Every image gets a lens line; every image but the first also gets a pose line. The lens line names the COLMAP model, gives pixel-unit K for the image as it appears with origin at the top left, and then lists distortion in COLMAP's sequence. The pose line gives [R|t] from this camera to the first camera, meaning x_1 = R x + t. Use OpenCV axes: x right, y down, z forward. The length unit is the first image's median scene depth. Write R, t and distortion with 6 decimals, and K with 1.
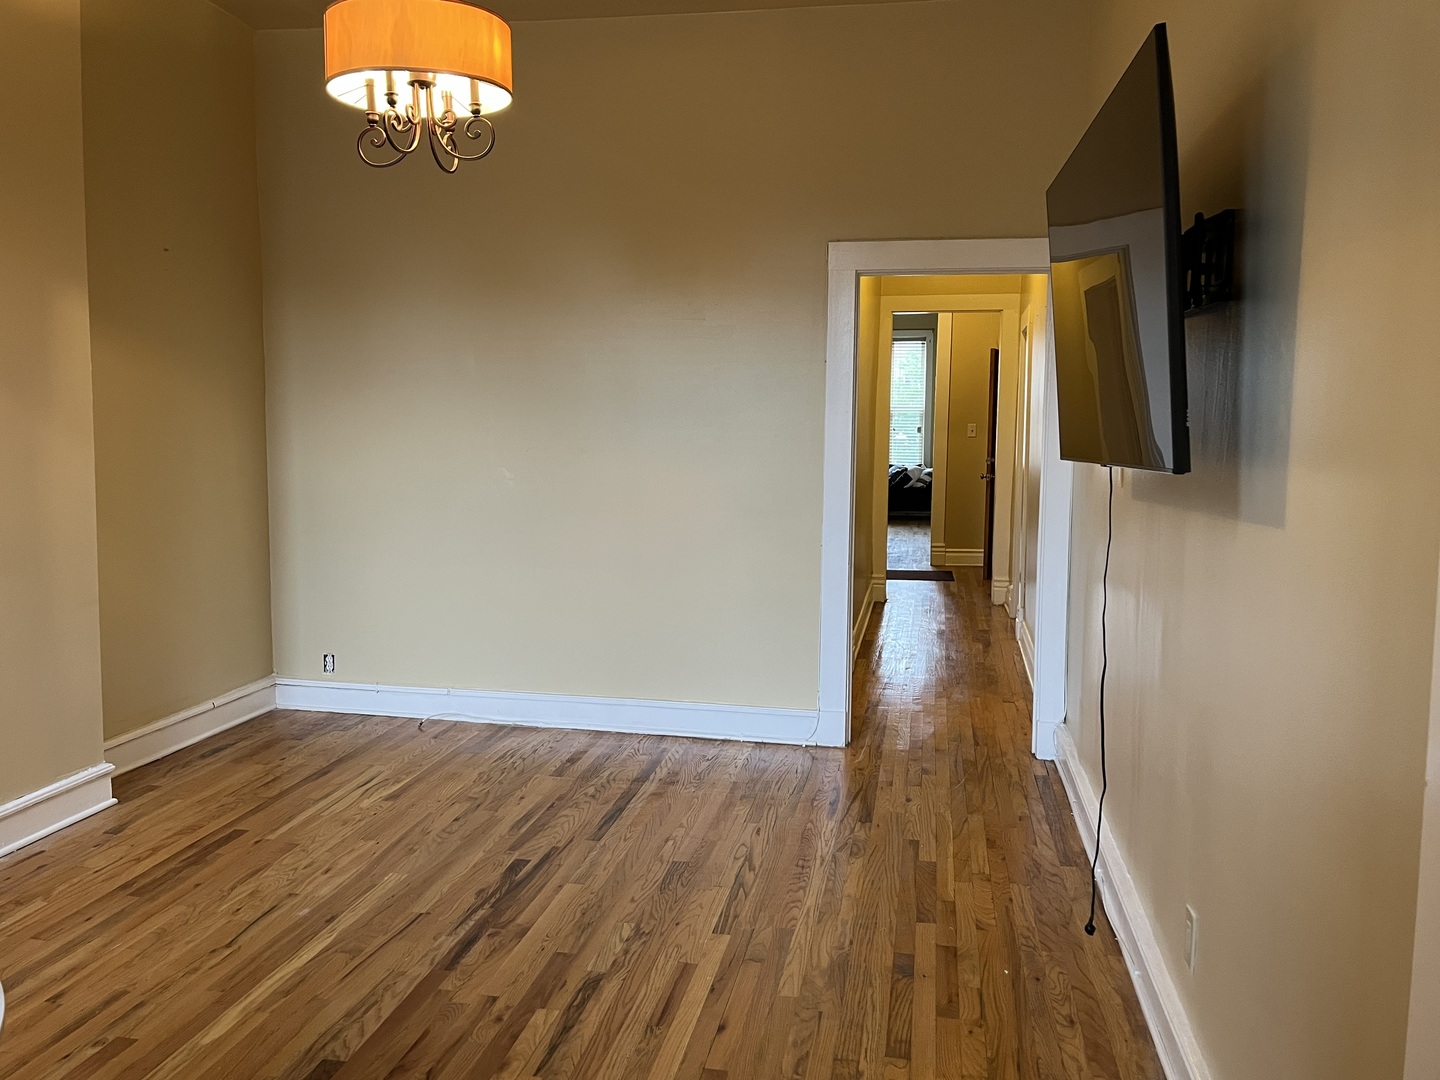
lens RADIAL K [[1145.3, 0, 727.0], [0, 1145.3, 528.1], [0, 0, 1]] dist [0.036388, -0.037775]
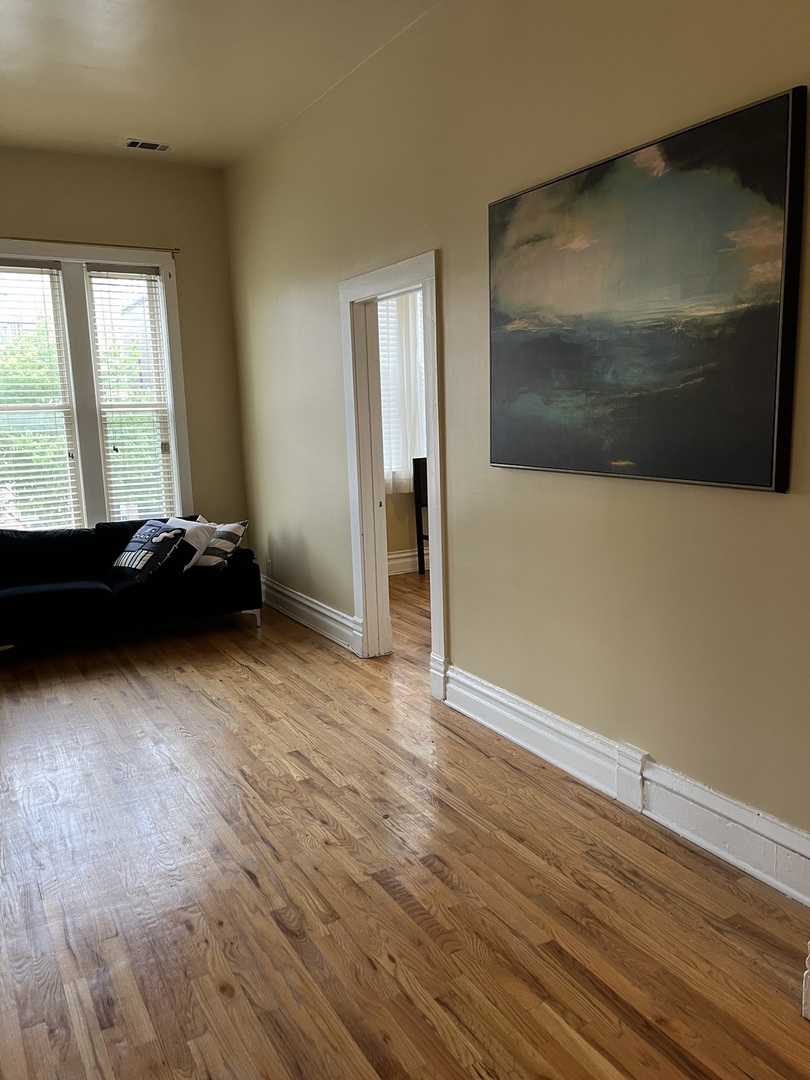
lens RADIAL K [[809.9, 0, 411.5], [0, 809.9, 542.6], [0, 0, 1]] dist [0.034112, -0.032316]
pose [[0.759664, -0.127000, 0.637795, 0.041032], [0.082506, 0.991642, 0.099188, -0.327672], [-0.645061, -0.022727, 0.763793, 3.010962]]
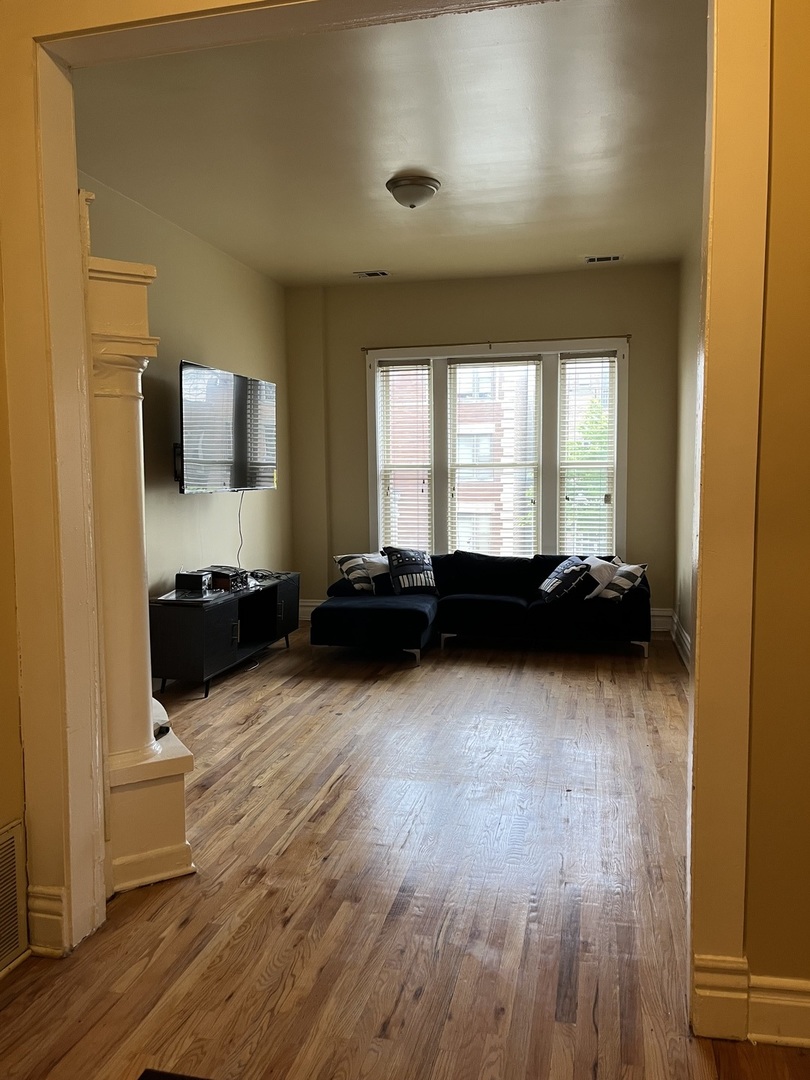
lens RADIAL K [[809.9, 0, 413.4], [0, 809.9, 538.7], [0, 0, 1]] dist [0.034112, -0.032316]
pose [[0.998899, -0.008399, -0.046157, 0.381638], [0.008225, 0.999958, -0.003945, -0.292492], [0.046188, 0.003561, 0.998926, 2.577598]]
